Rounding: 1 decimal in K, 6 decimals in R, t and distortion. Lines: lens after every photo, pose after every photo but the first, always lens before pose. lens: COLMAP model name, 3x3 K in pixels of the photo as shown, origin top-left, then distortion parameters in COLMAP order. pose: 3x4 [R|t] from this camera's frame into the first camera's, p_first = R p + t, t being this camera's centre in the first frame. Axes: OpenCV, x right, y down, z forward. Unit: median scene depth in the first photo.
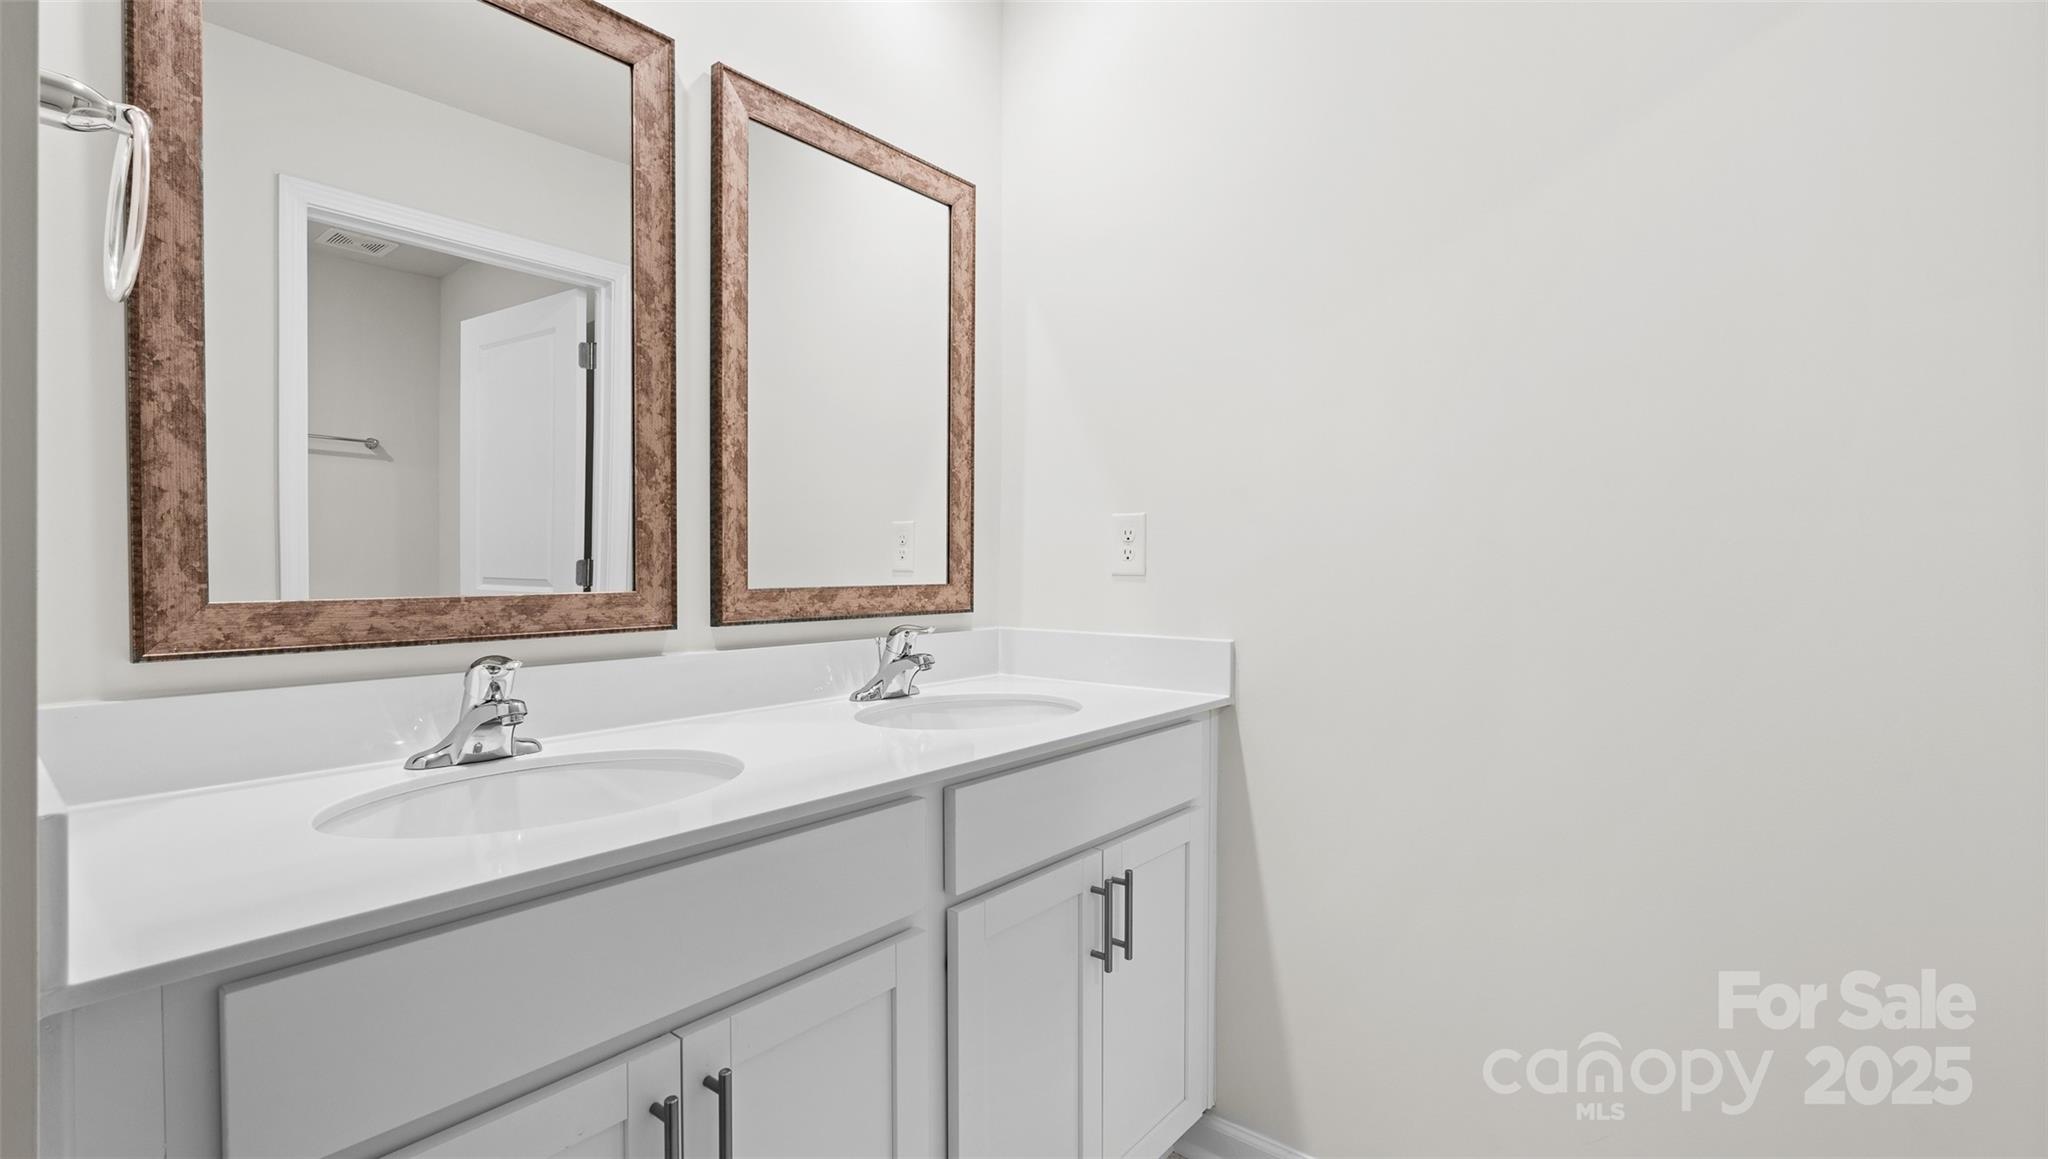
lens RADIAL K [[1003.2, 0, 1023.2], [0, 1003.2, 537.7], [0, 0, 1]] dist [0.022264, 0.012531]
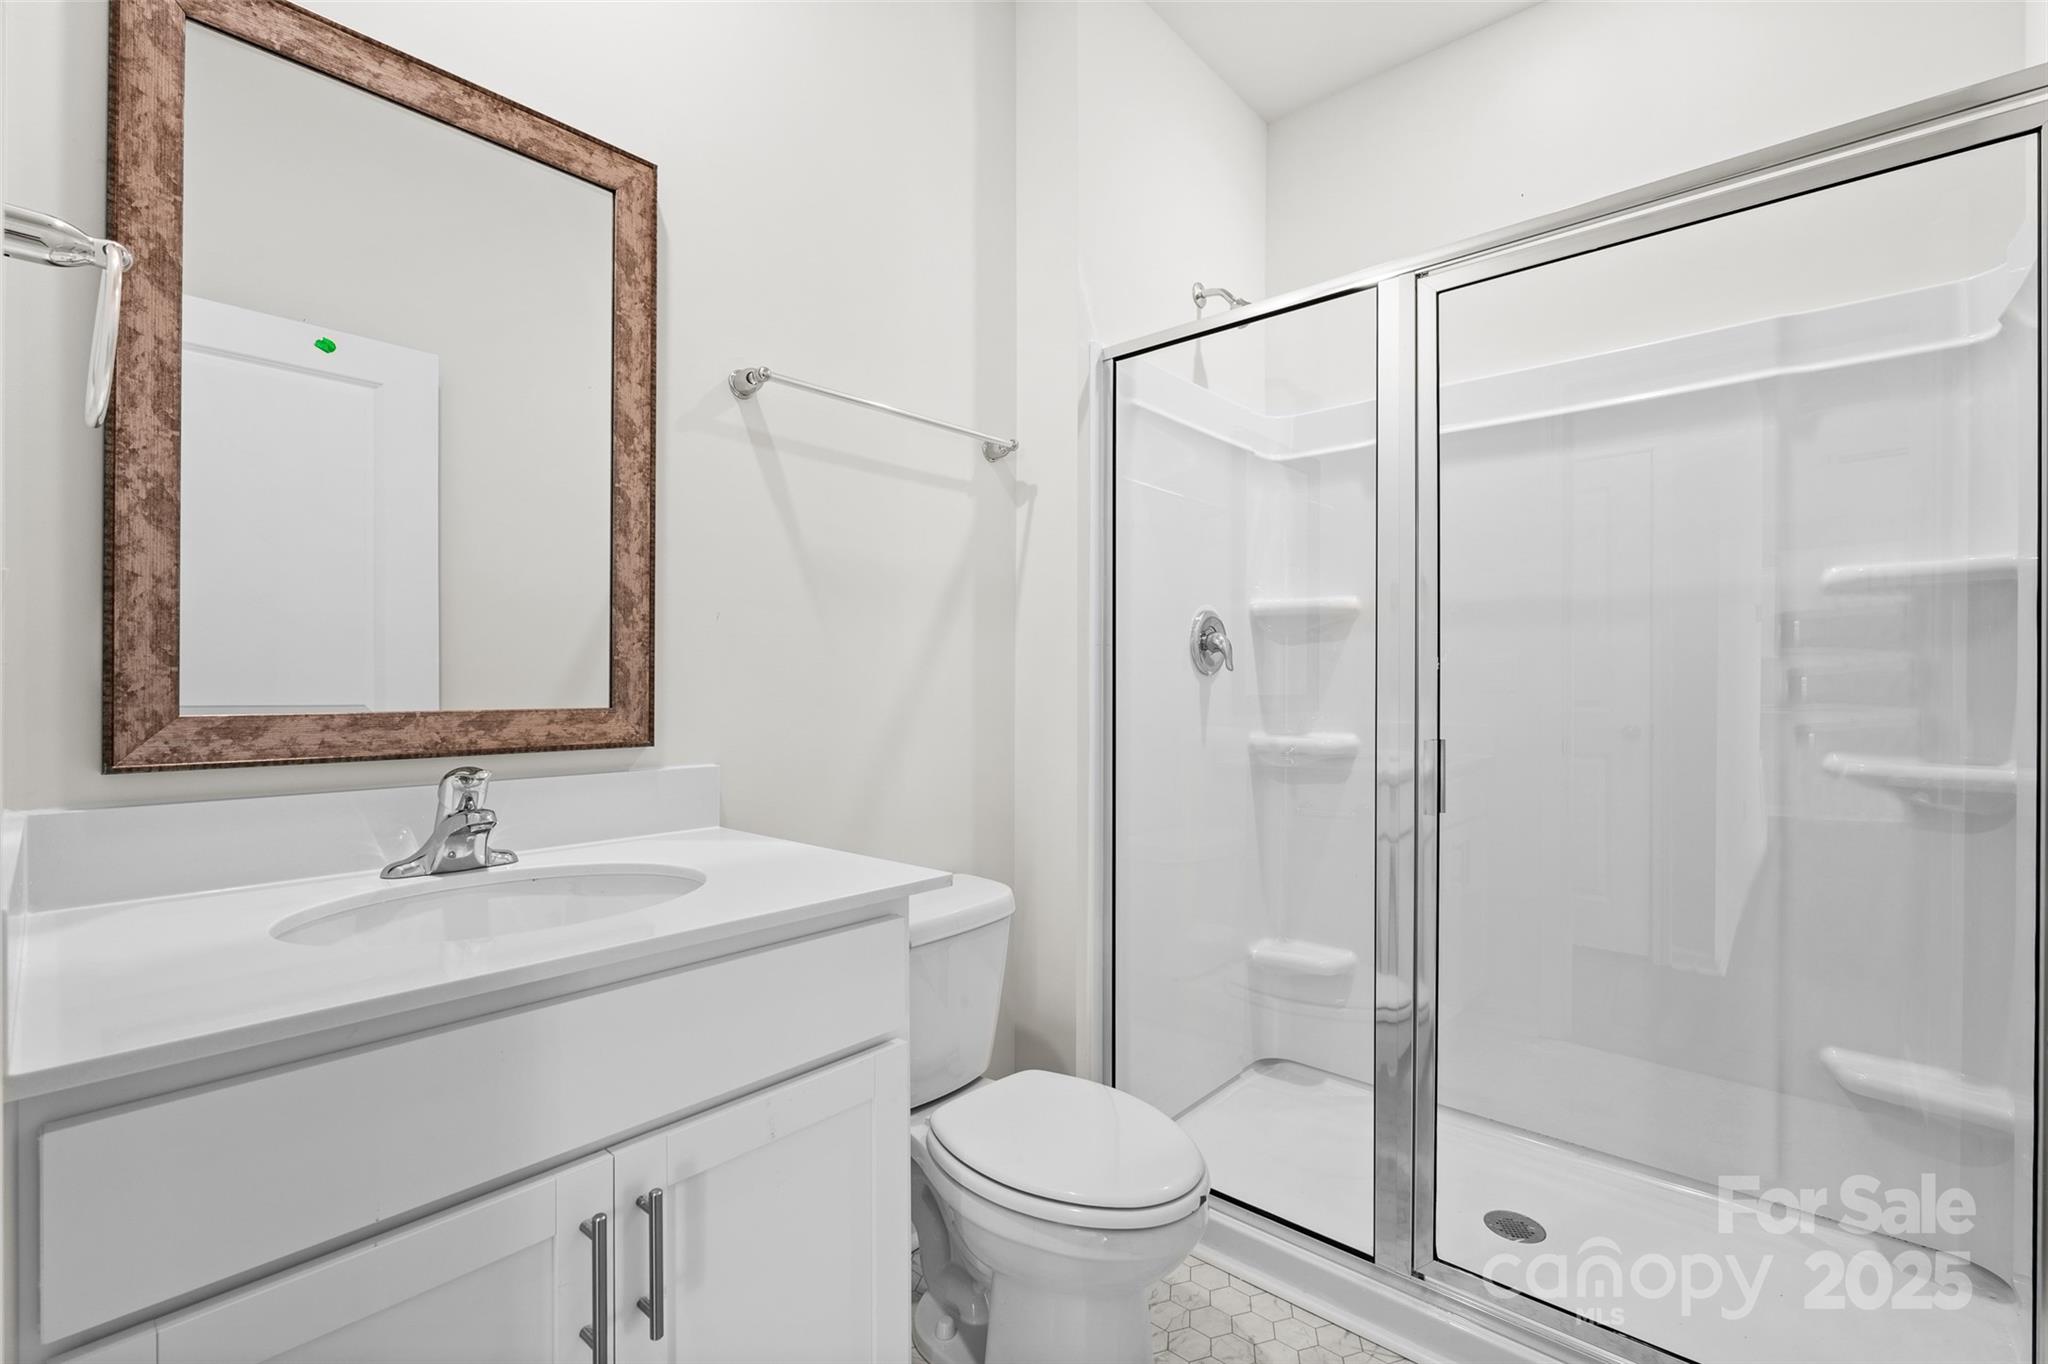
lens RADIAL K [[892.2, 0, 1024.0], [0, 892.2, 682.0], [0, 0, 1]] dist [-0.007032, -0.000617]
pose [[0.996914, 0.002101, -0.078476, 0.136628], [0.000013, 0.999637, 0.026928, 0.004697], [0.078504, -0.026846, 0.996552, 0.182762]]
